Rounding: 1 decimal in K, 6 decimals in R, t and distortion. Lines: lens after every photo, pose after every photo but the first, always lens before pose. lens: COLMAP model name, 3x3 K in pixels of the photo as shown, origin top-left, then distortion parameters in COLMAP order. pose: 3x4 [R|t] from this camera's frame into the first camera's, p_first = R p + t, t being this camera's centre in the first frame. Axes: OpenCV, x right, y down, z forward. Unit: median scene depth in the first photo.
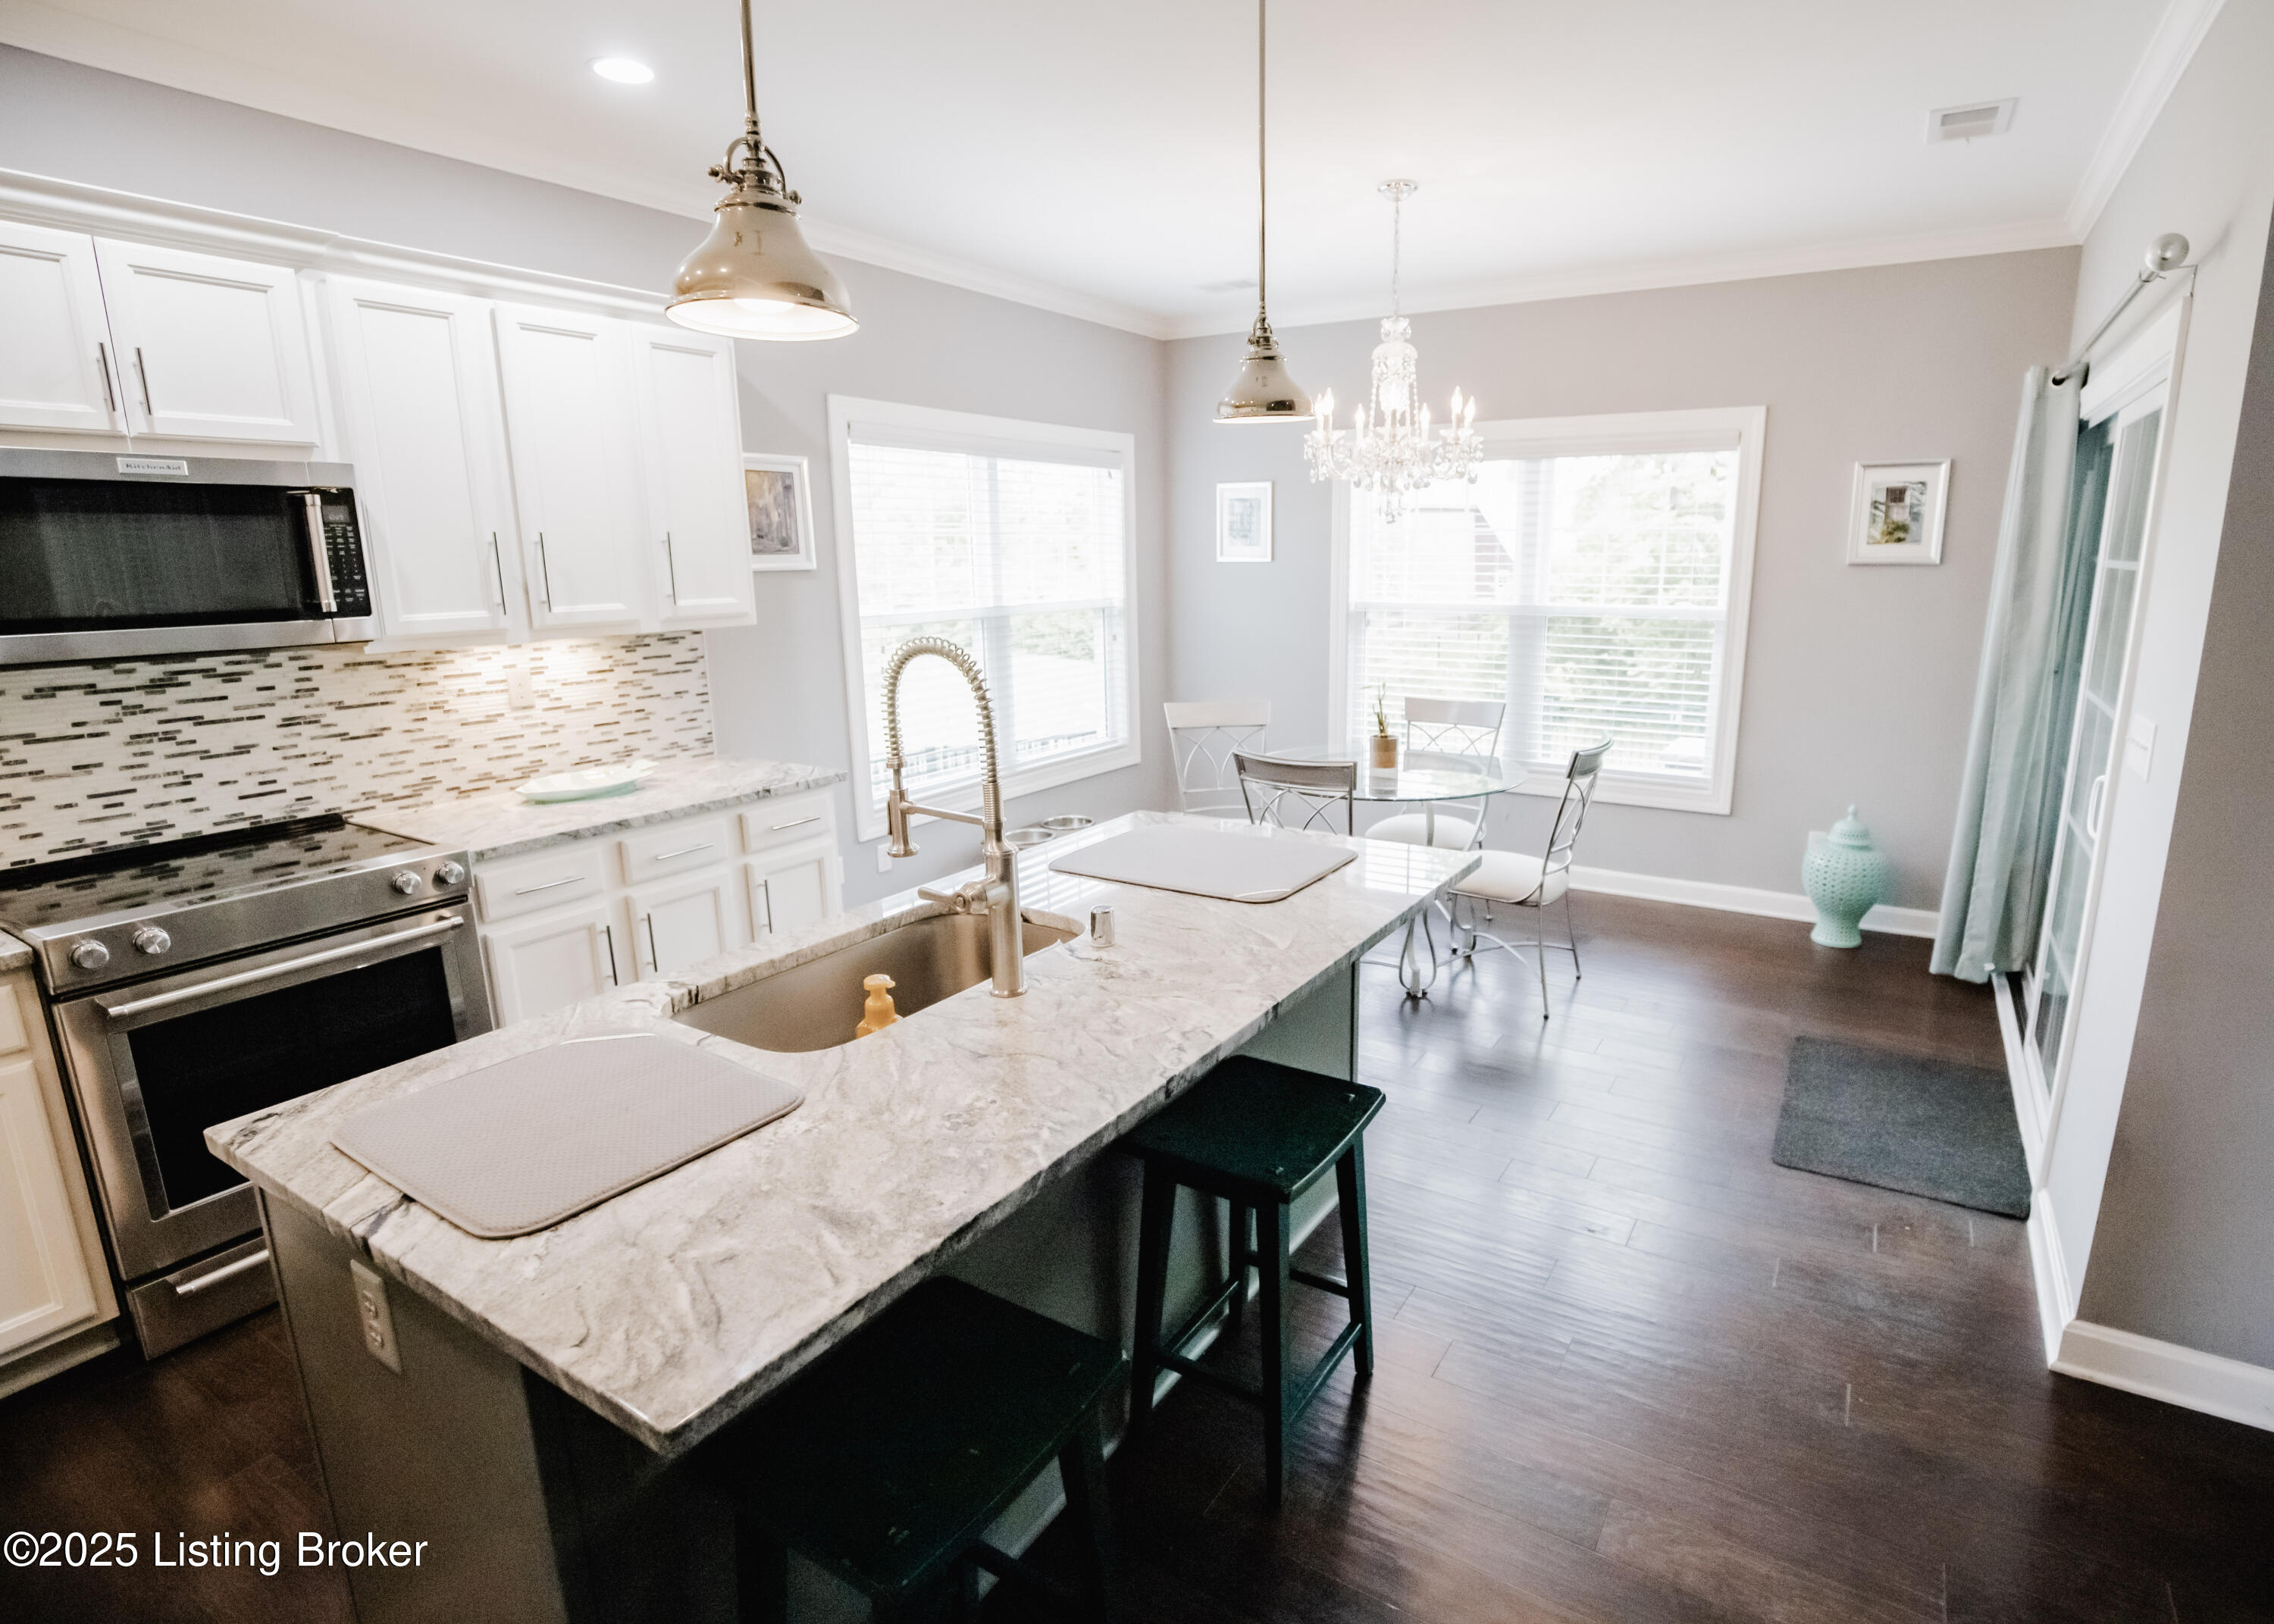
lens RADIAL K [[1137.2, 0, 1228.5], [0, 1137.2, 807.4], [0, 0, 1]] dist [-0.022894, 0.001372]
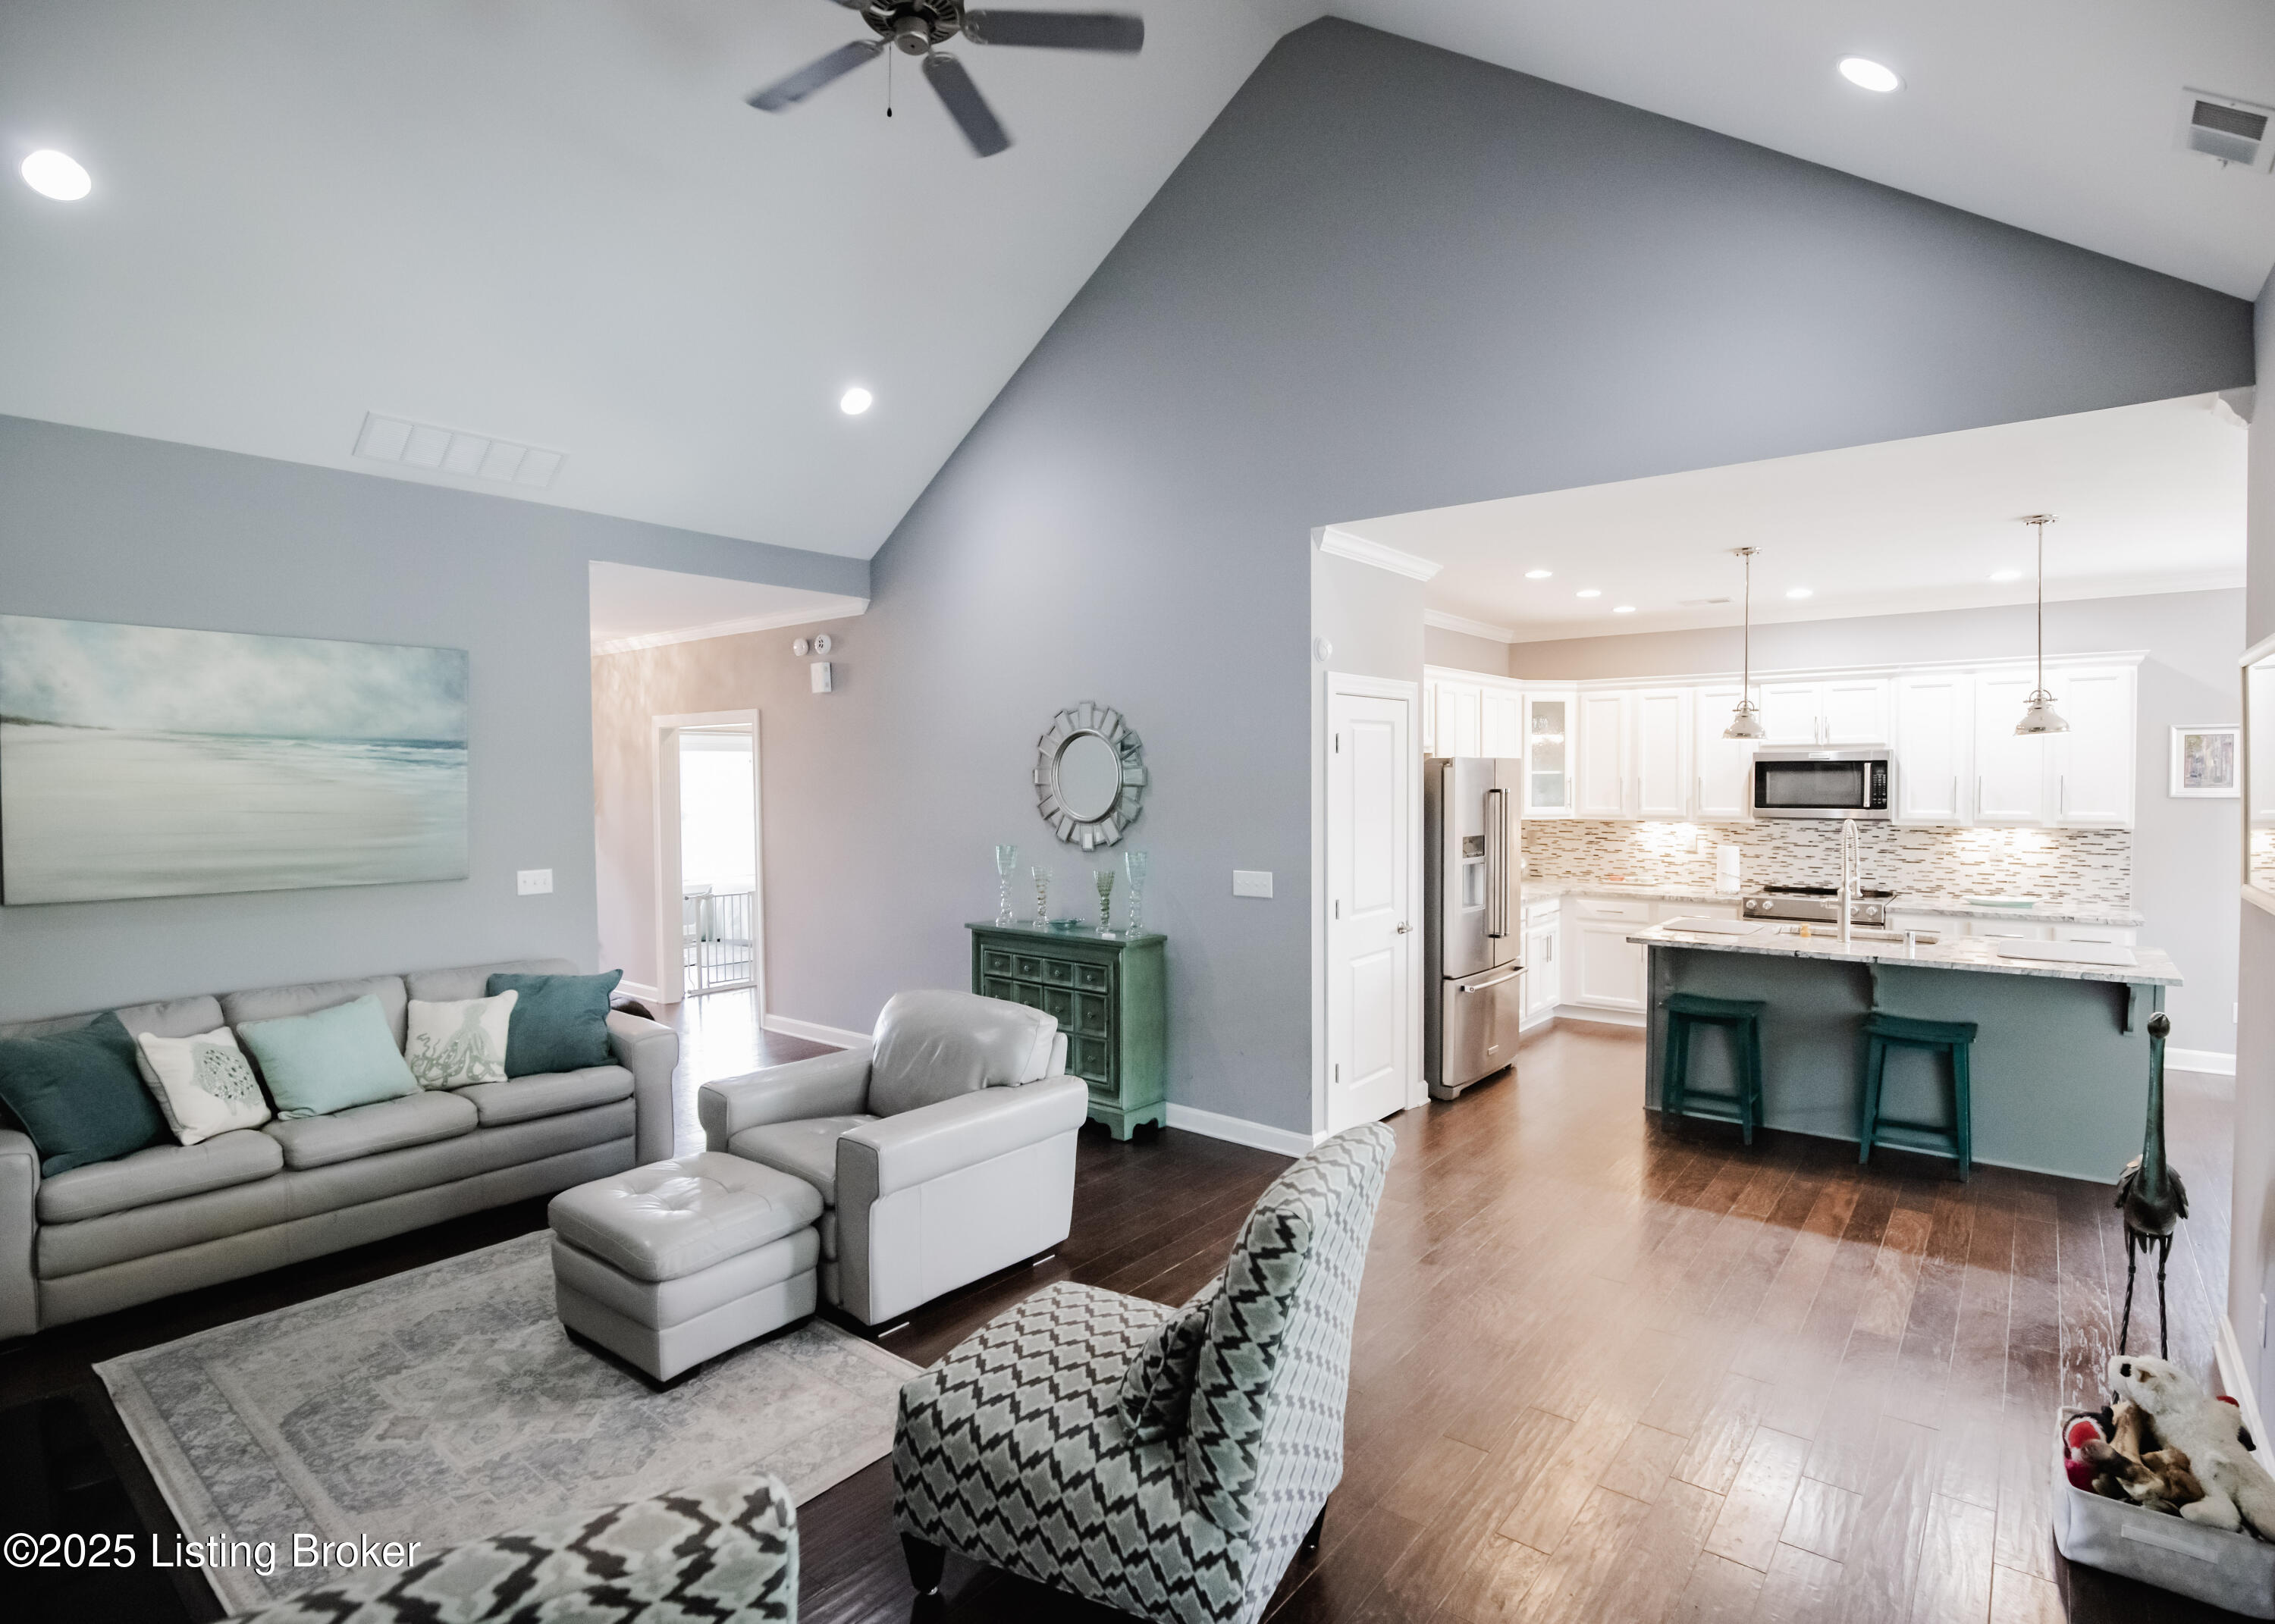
lens RADIAL K [[1141.1, 0, 1144.4], [0, 1141.1, 803.7], [0, 0, 1]] dist [-0.034230, 0.003235]
pose [[-0.145310, 0.031830, -0.988874, 1.659533], [-0.211283, 0.975428, 0.062444, 0.008532], [0.966563, 0.218006, -0.135014, -0.225439]]
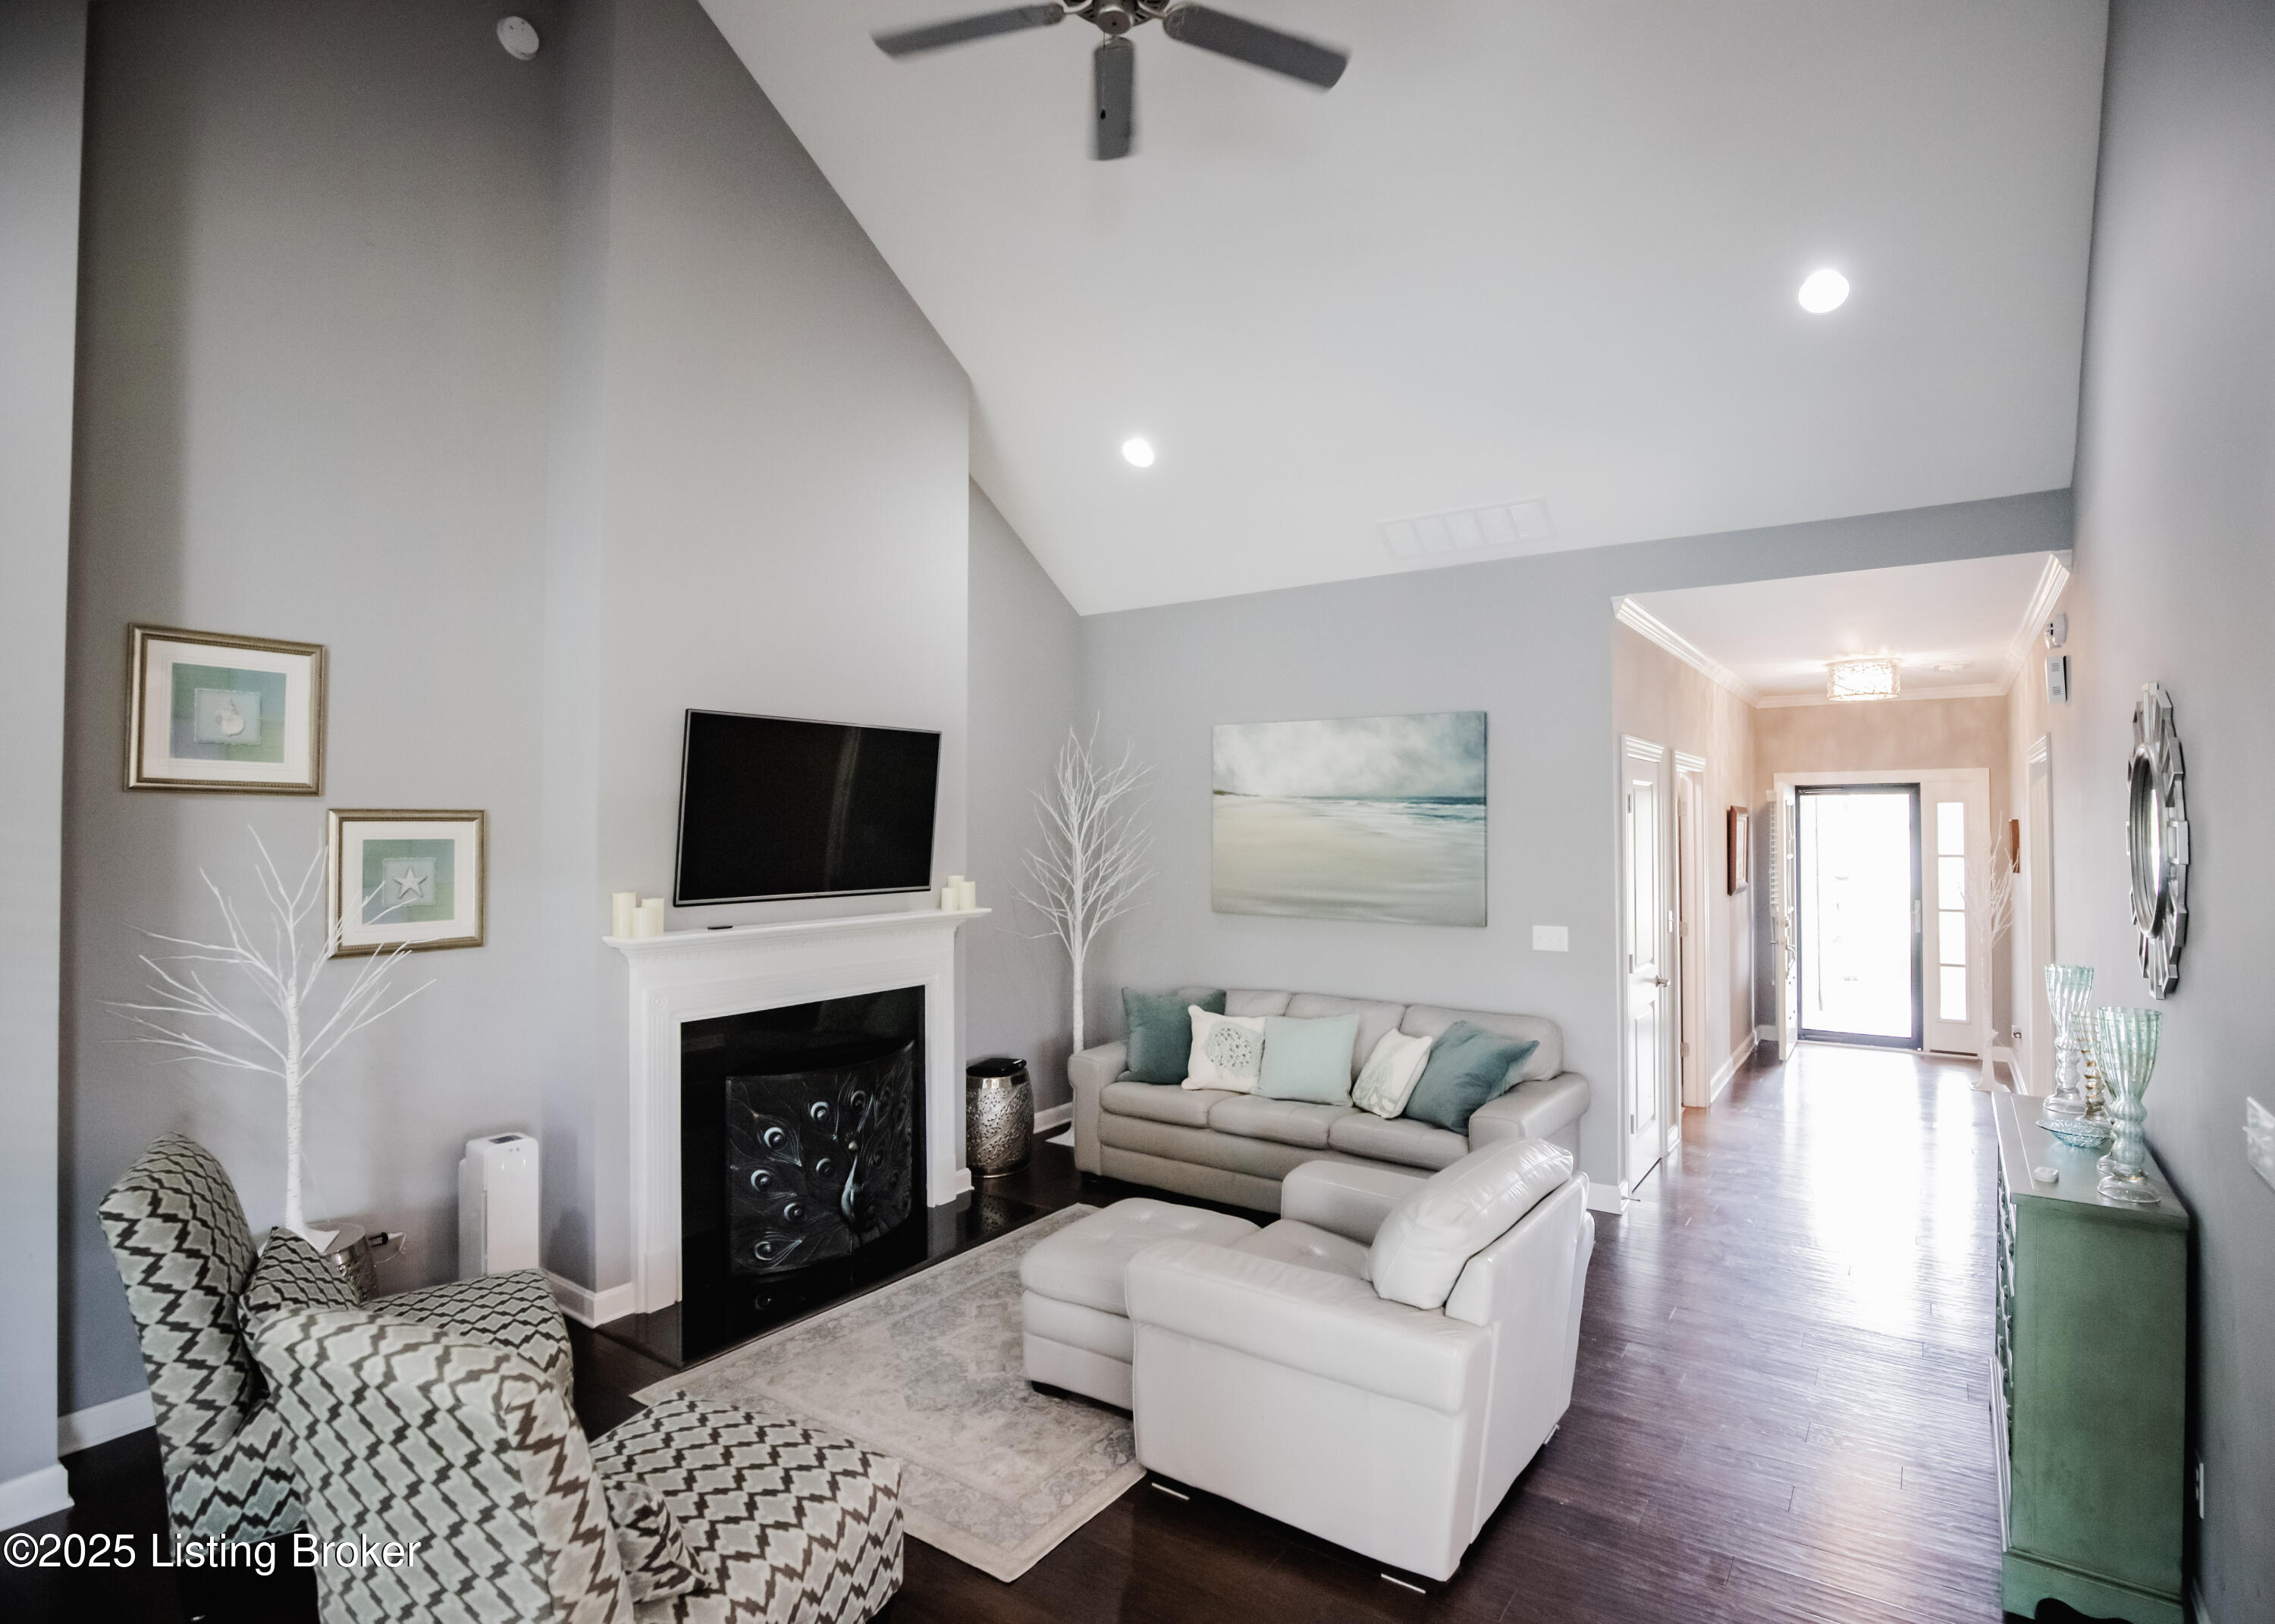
lens RADIAL K [[1135.6, 0, 1198.0], [0, 1135.6, 803.8], [0, 0, 1]] dist [-0.035931, 0.005595]
pose [[-0.998743, 0.008655, 0.049373, 0.562933], [0.018401, 0.979518, 0.200513, -0.111732], [-0.046627, 0.201169, -0.978446, 0.286671]]
